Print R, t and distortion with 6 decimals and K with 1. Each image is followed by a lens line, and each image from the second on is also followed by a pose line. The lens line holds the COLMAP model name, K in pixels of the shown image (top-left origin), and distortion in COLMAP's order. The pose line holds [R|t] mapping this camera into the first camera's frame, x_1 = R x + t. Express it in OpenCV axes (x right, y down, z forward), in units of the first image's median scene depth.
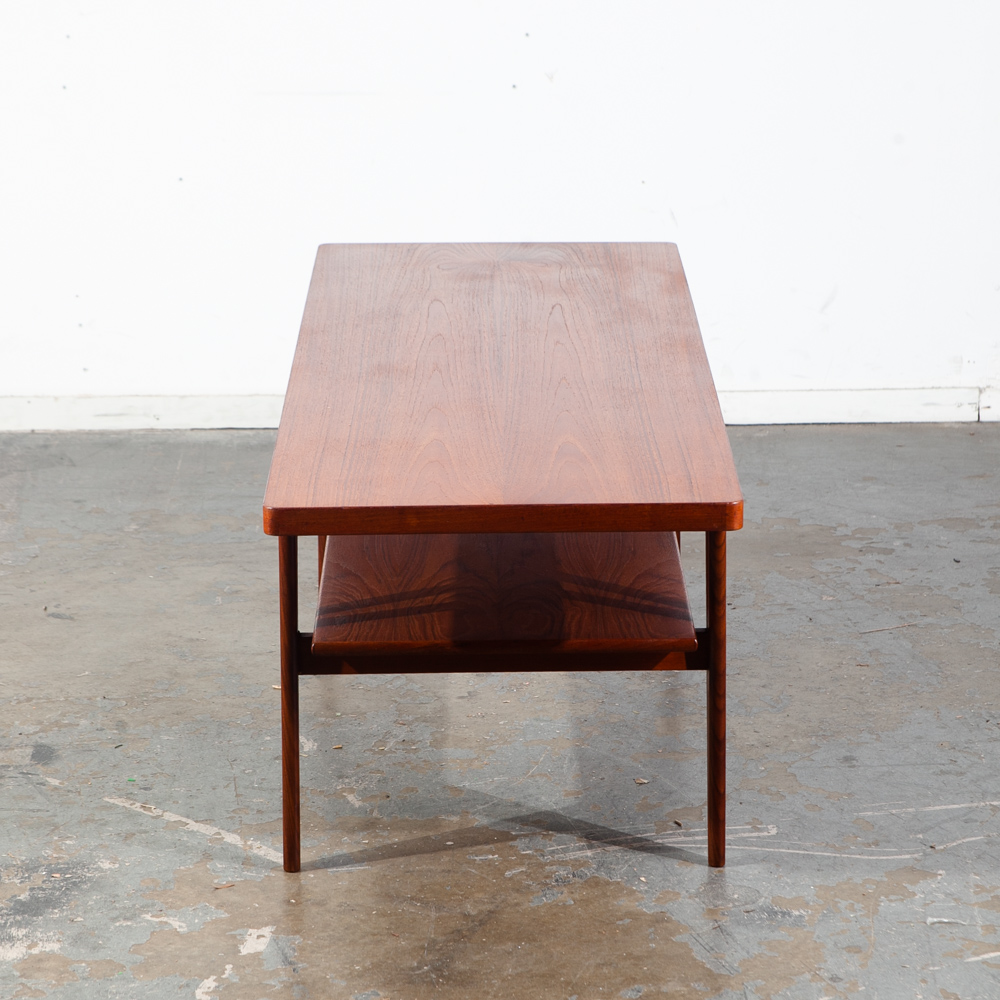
lens RADIAL K [[3806.5, 0, 473.2], [0, 3806.5, 516.7], [0, 0, 1]] dist [0.471899, 0.000000]
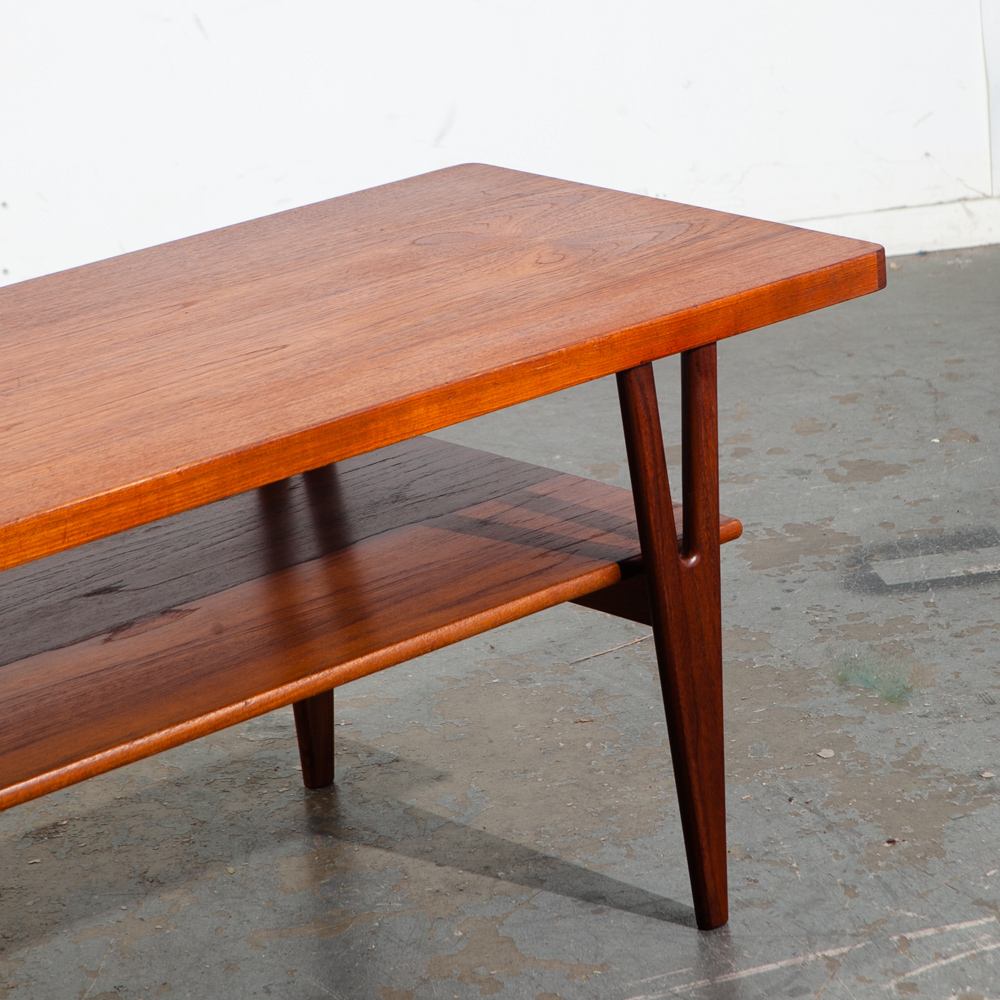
lens RADIAL K [[4847.8, 0, 555.2], [0, 4847.8, 410.2], [0, 0, 1]] dist [0.737124, 0.000000]
pose [[0.986128, -0.112467, 0.122074, 0.003089], [0.109564, 0.993519, 0.030259, -0.043856], [-0.124686, -0.016464, 0.992060, 0.213408]]
